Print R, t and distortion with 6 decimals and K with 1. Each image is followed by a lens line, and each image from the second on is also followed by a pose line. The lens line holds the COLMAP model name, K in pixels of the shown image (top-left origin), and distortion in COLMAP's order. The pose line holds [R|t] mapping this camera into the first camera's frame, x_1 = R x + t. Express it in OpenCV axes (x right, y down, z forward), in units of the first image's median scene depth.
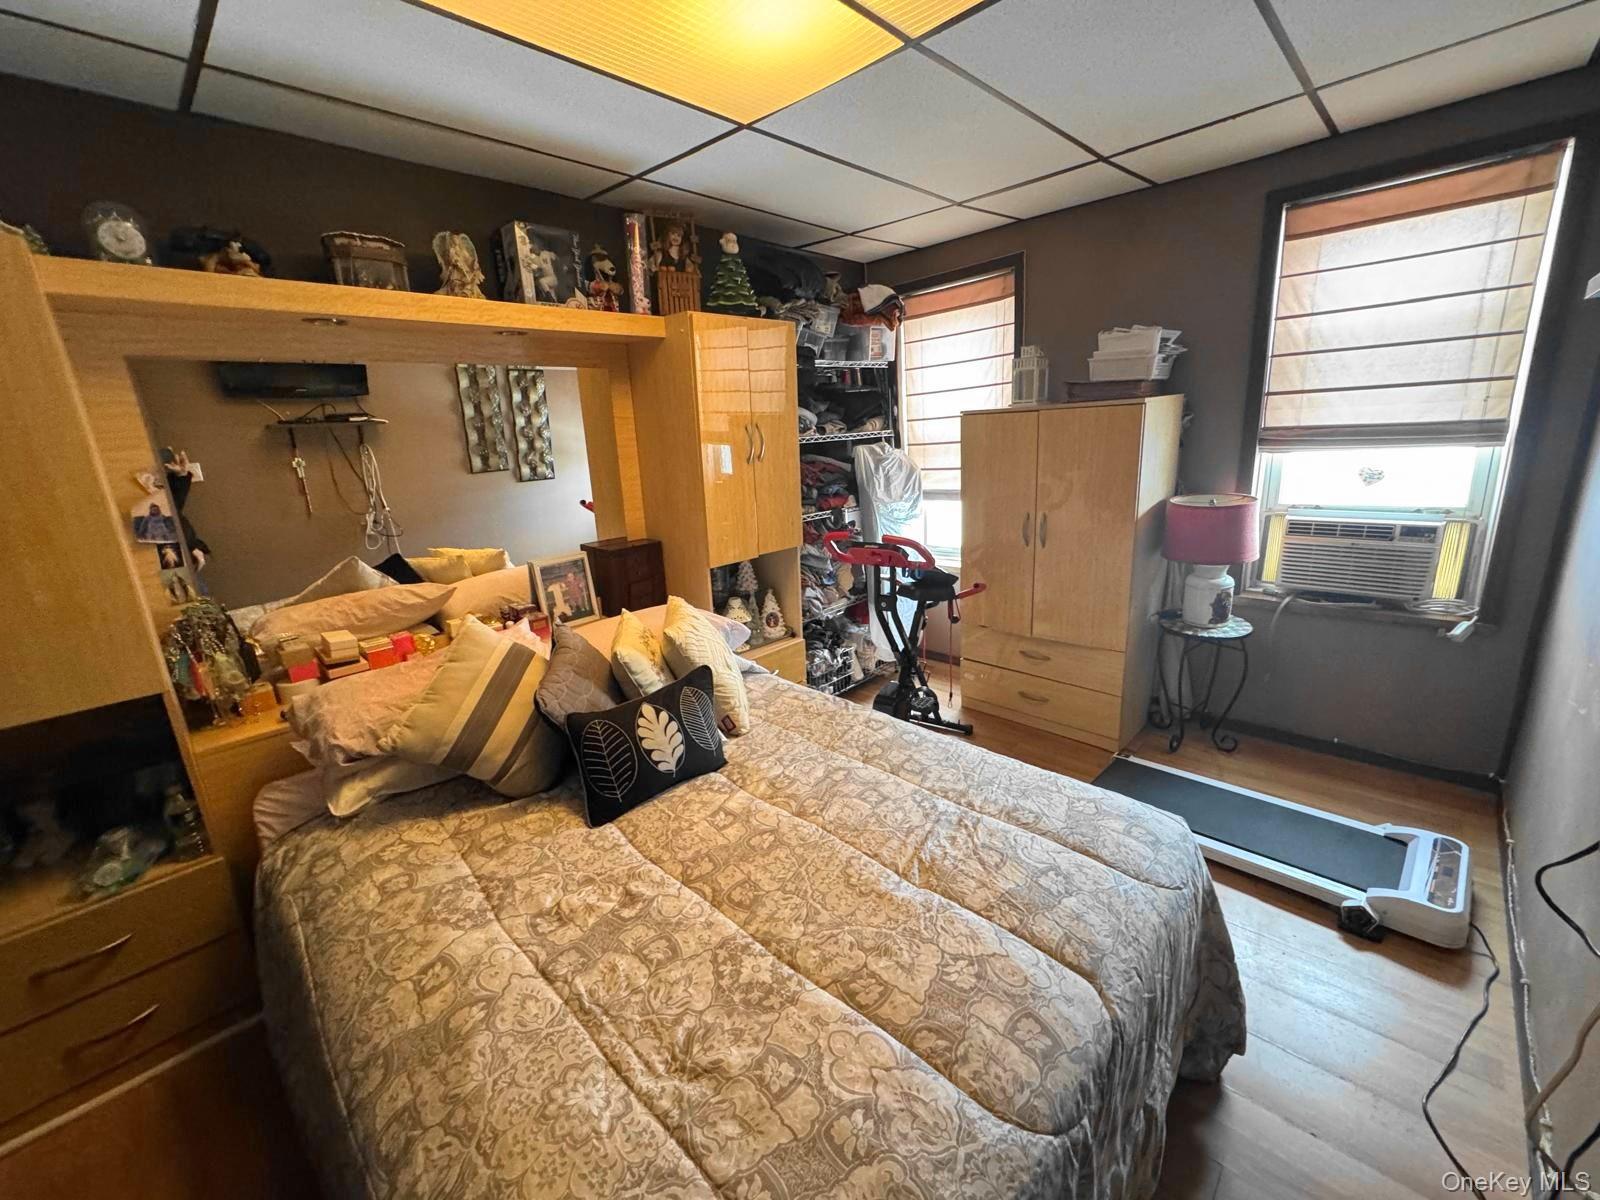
lens RADIAL K [[637.2, 0, 796.4], [0, 637.2, 599.9], [0, 0, 1]] dist [-0.002353, 0.000115]
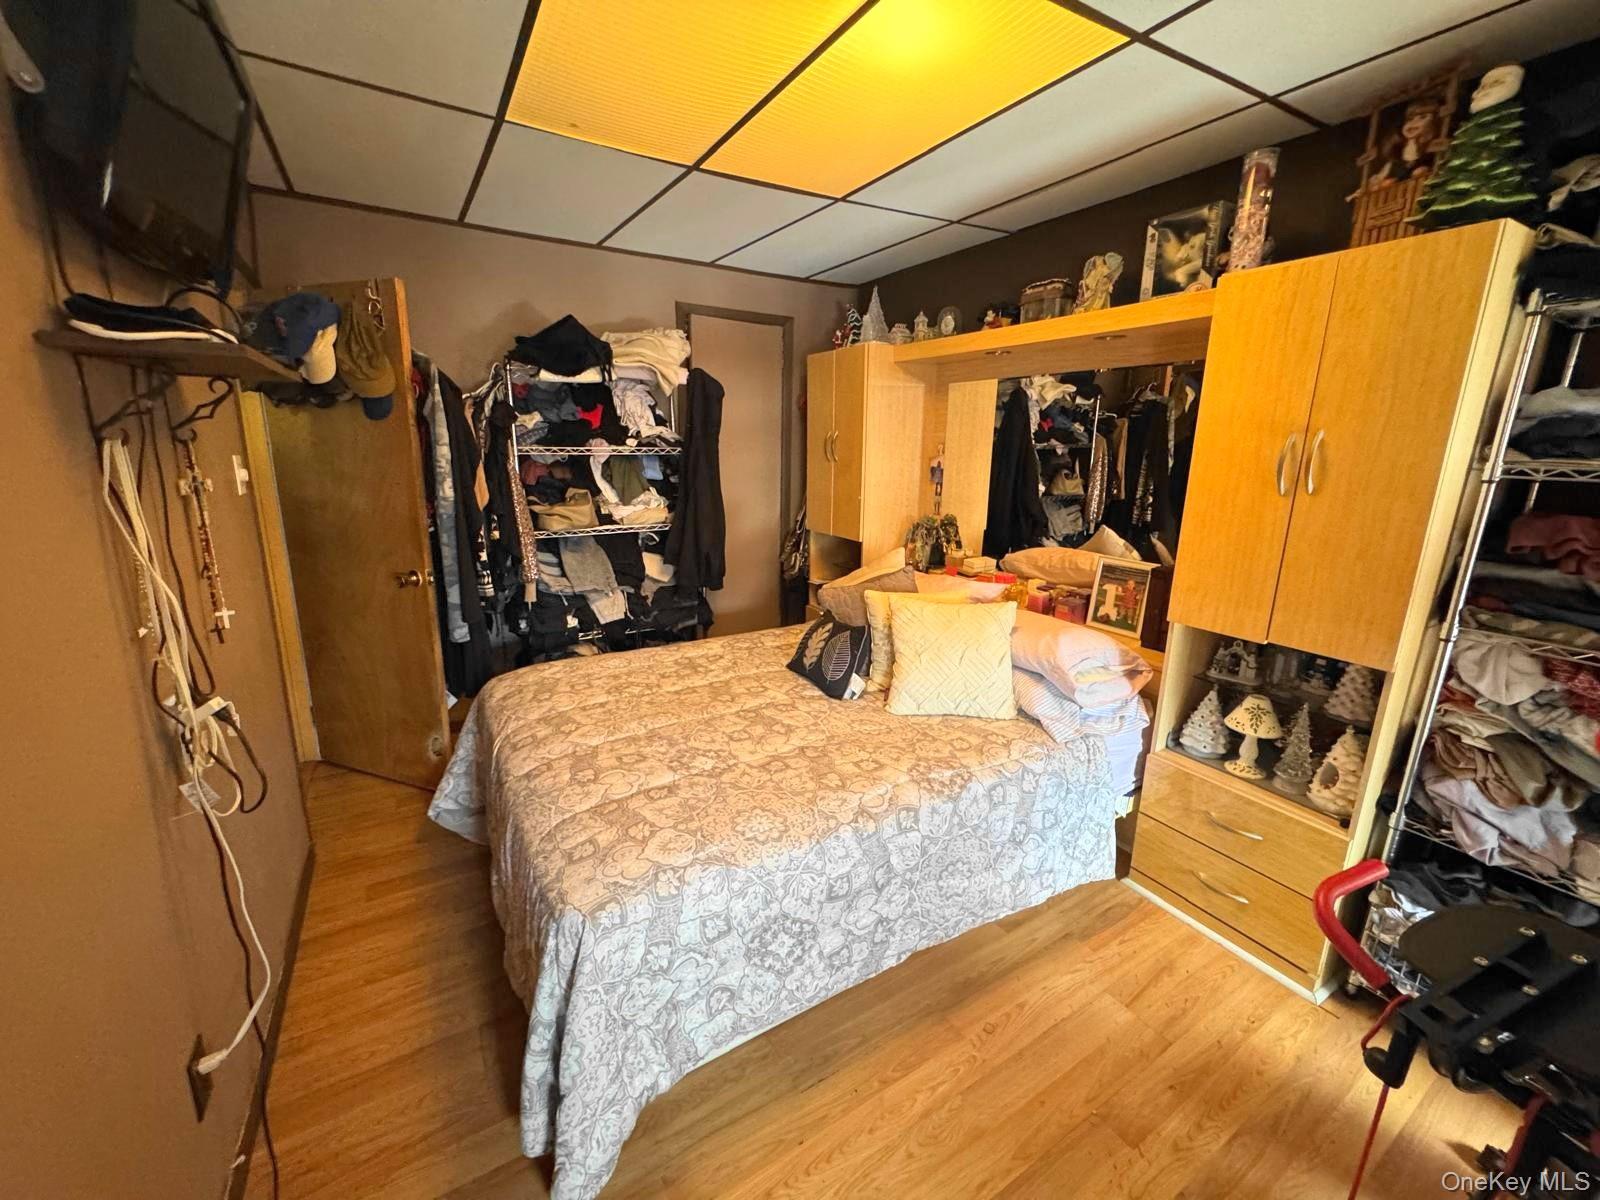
lens RADIAL K [[637.2, 0, 795.0], [0, 637.2, 591.8], [0, 0, 1]] dist [-0.002353, 0.000115]
pose [[-0.266408, 0.263445, -0.927159, 1.068228], [-0.254476, 0.908567, 0.331283, -0.344138], [0.929661, 0.324196, -0.175009, 1.142364]]
